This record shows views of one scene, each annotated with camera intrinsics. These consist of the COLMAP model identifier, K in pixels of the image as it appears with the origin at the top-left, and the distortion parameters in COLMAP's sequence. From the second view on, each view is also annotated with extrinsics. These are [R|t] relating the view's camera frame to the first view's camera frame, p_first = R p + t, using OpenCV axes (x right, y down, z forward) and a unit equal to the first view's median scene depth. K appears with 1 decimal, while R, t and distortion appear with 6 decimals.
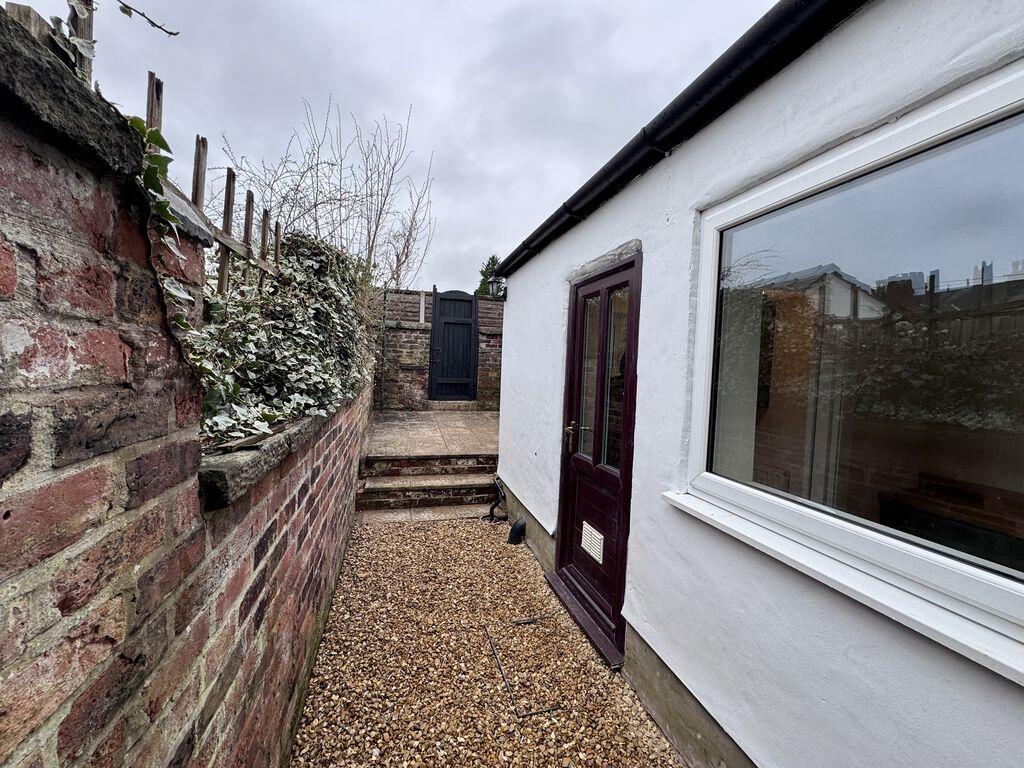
lens RADIAL K [[406.8, 0, 513.0], [0, 406.8, 381.2], [0, 0, 1]] dist [-0.002876, 0.000203]
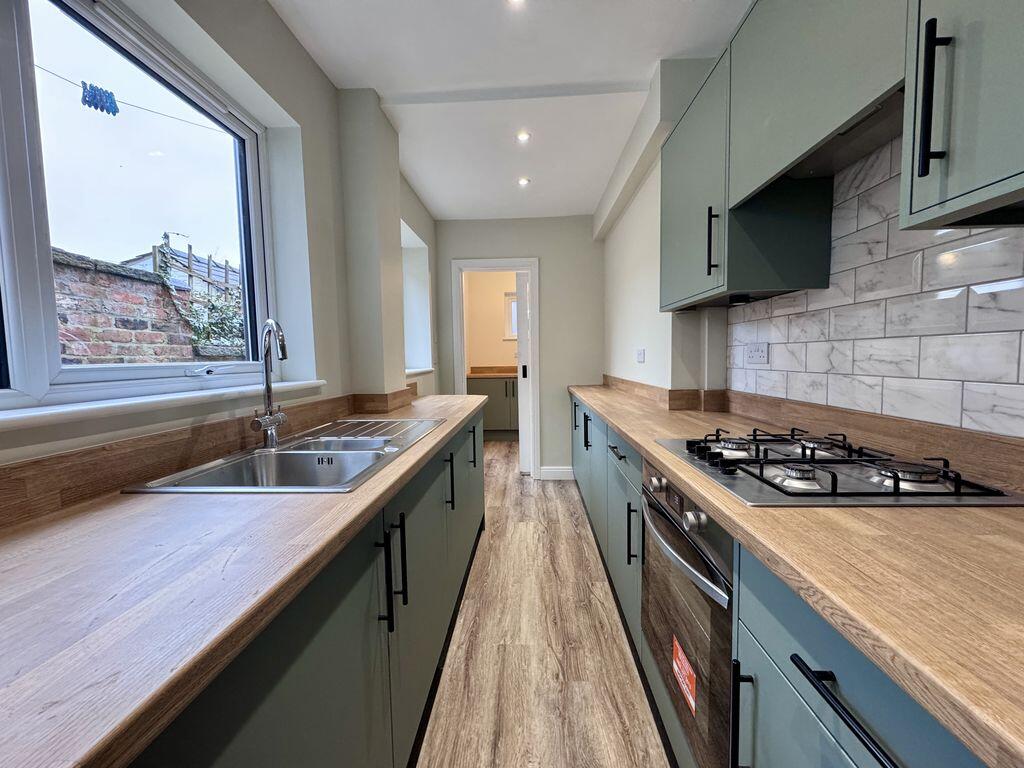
lens RADIAL K [[406.8, 0, 510.6], [0, 406.8, 385.0], [0, 0, 1]] dist [-0.002876, 0.000203]
pose [[0.946710, -0.031121, -0.320581, 6.341858], [0.039510, 0.999025, 0.019696, 1.174408], [0.319655, -0.031312, 0.947016, -3.339600]]
